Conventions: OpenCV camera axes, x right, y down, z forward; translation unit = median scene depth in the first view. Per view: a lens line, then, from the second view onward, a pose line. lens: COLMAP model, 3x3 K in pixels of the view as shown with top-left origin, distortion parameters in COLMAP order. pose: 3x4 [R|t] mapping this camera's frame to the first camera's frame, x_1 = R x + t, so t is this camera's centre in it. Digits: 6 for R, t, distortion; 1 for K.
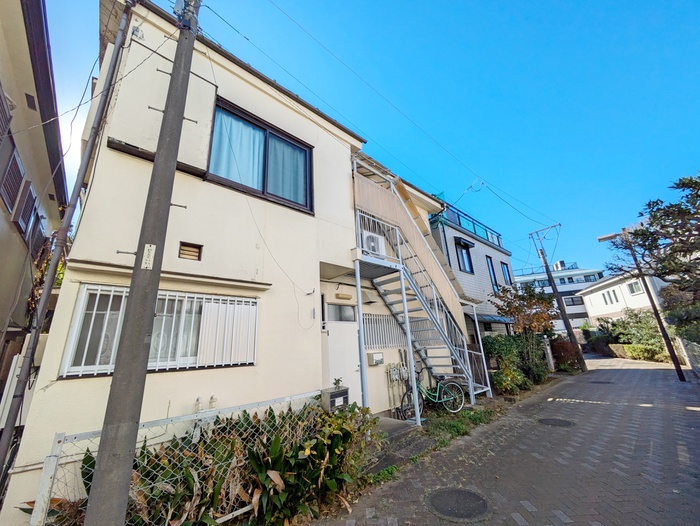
lens RADIAL K [[277.1, 0, 350.0], [0, 277.1, 263.0], [0, 0, 1]] dist [-0.000093, 0.000637]
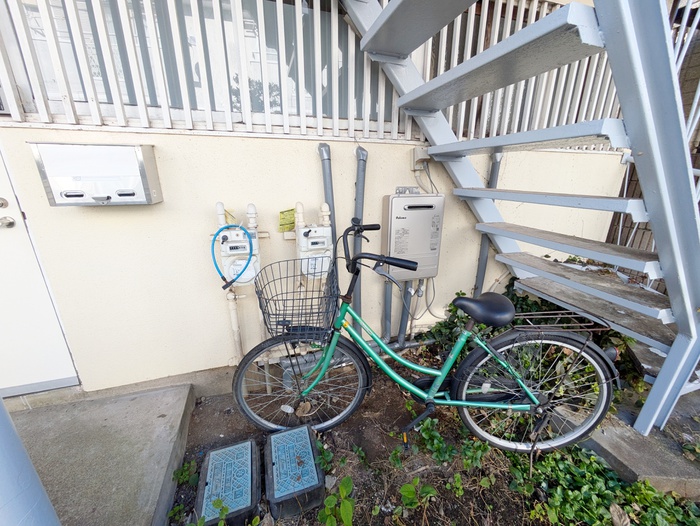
lens RADIAL K [[277.1, 0, 350.0], [0, 277.1, 263.0], [0, 0, 1]] dist [-0.000093, 0.000637]
pose [[0.906482, 0.181251, -0.381363, 0.377134], [0.071655, 0.824050, 0.561968, 0.345486], [0.416119, -0.536741, 0.733999, 1.033082]]
